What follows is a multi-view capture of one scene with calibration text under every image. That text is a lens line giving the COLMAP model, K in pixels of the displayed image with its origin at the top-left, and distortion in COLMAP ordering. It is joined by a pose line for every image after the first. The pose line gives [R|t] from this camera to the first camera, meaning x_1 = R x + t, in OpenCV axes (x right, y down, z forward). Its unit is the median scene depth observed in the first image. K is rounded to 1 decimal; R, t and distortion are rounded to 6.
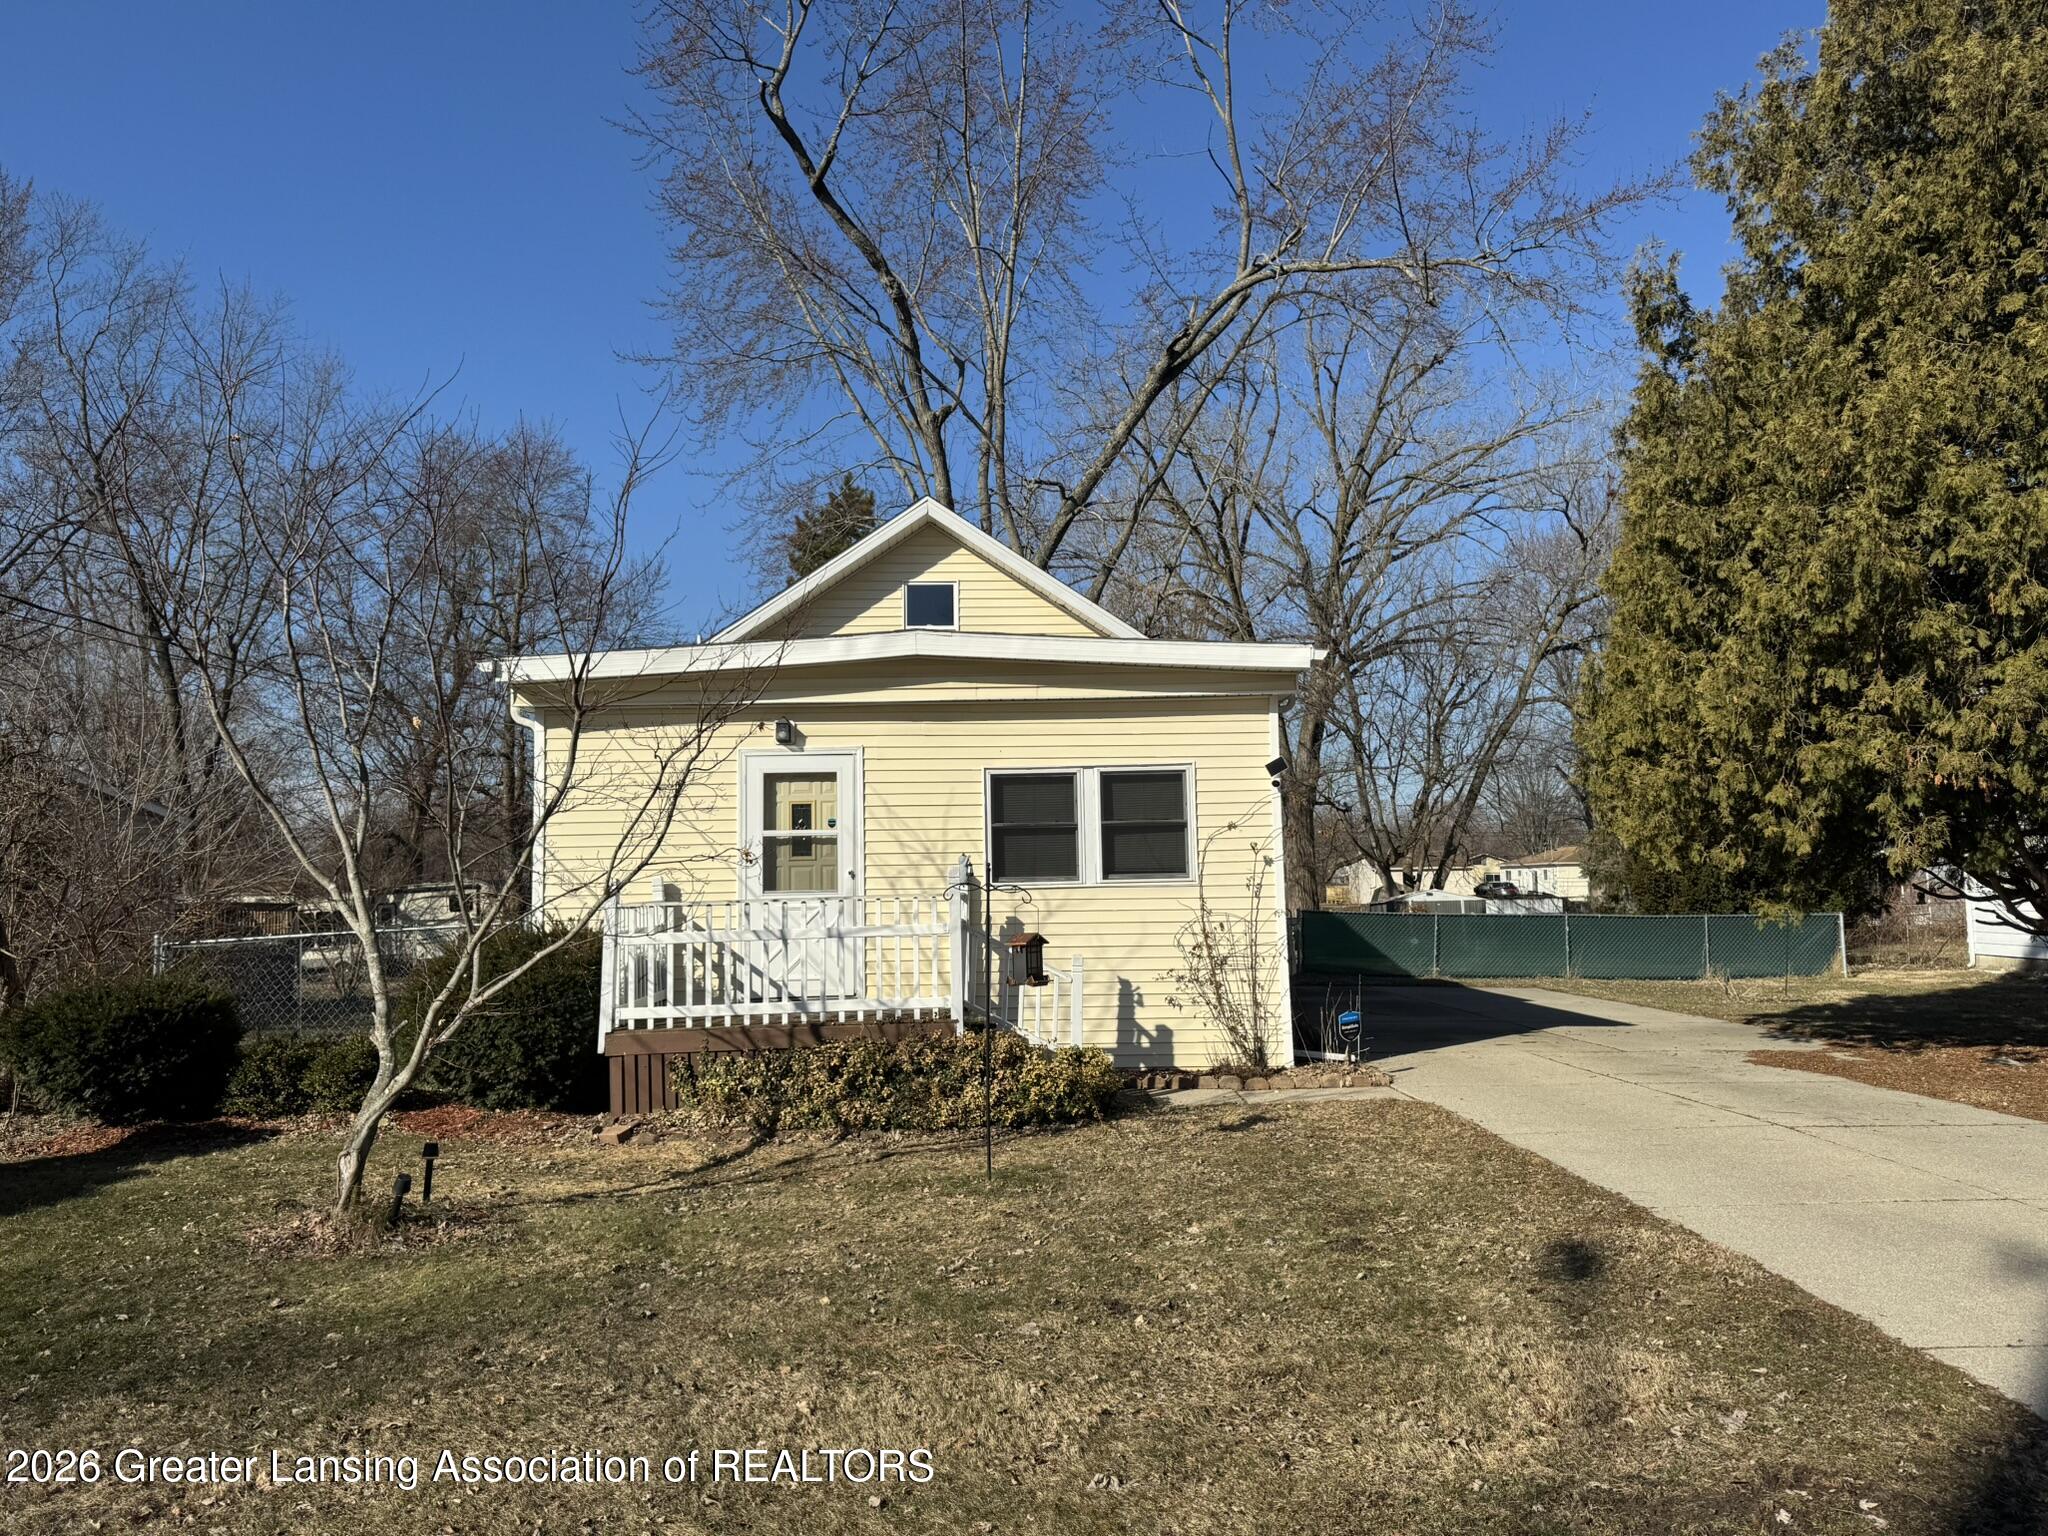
lens RADIAL K [[1437.3, 0, 1016.8], [0, 1437.3, 774.8], [0, 0, 1]] dist [0.166590, -0.270000]
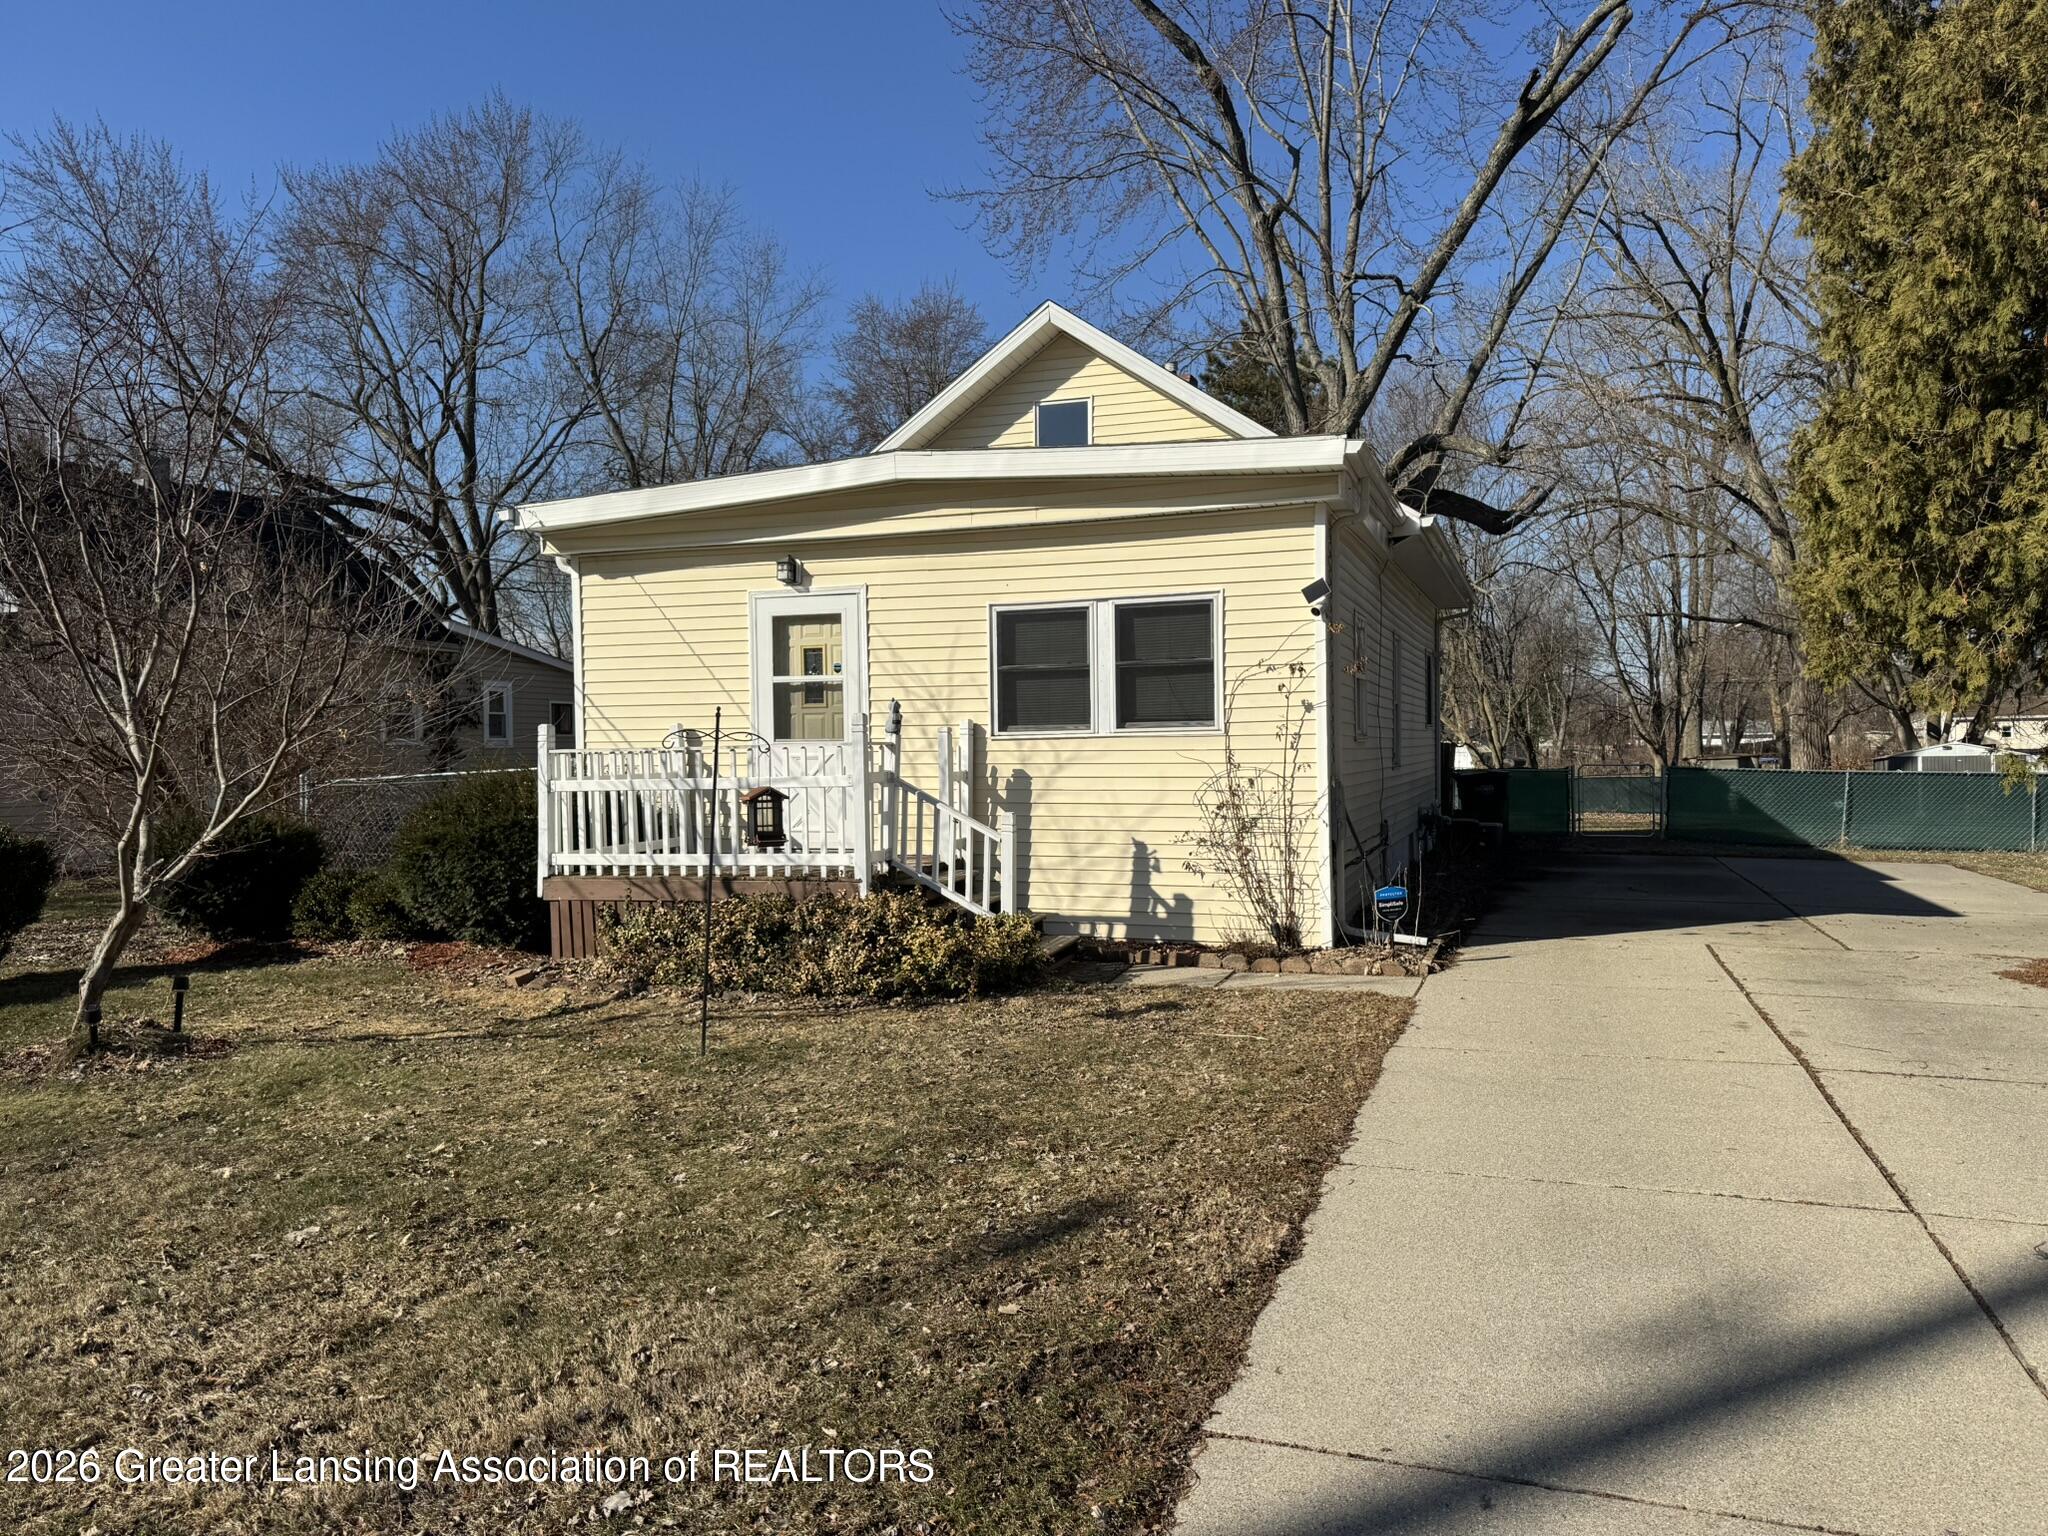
lens RADIAL K [[1437.3, 0, 1016.8], [0, 1437.3, 774.8], [0, 0, 1]] dist [0.166590, -0.270000]
pose [[0.934079, 0.012066, -0.356863, 0.316637], [0.023724, 0.995123, 0.095744, 0.015547], [0.356278, -0.097899, 0.929237, 0.160974]]
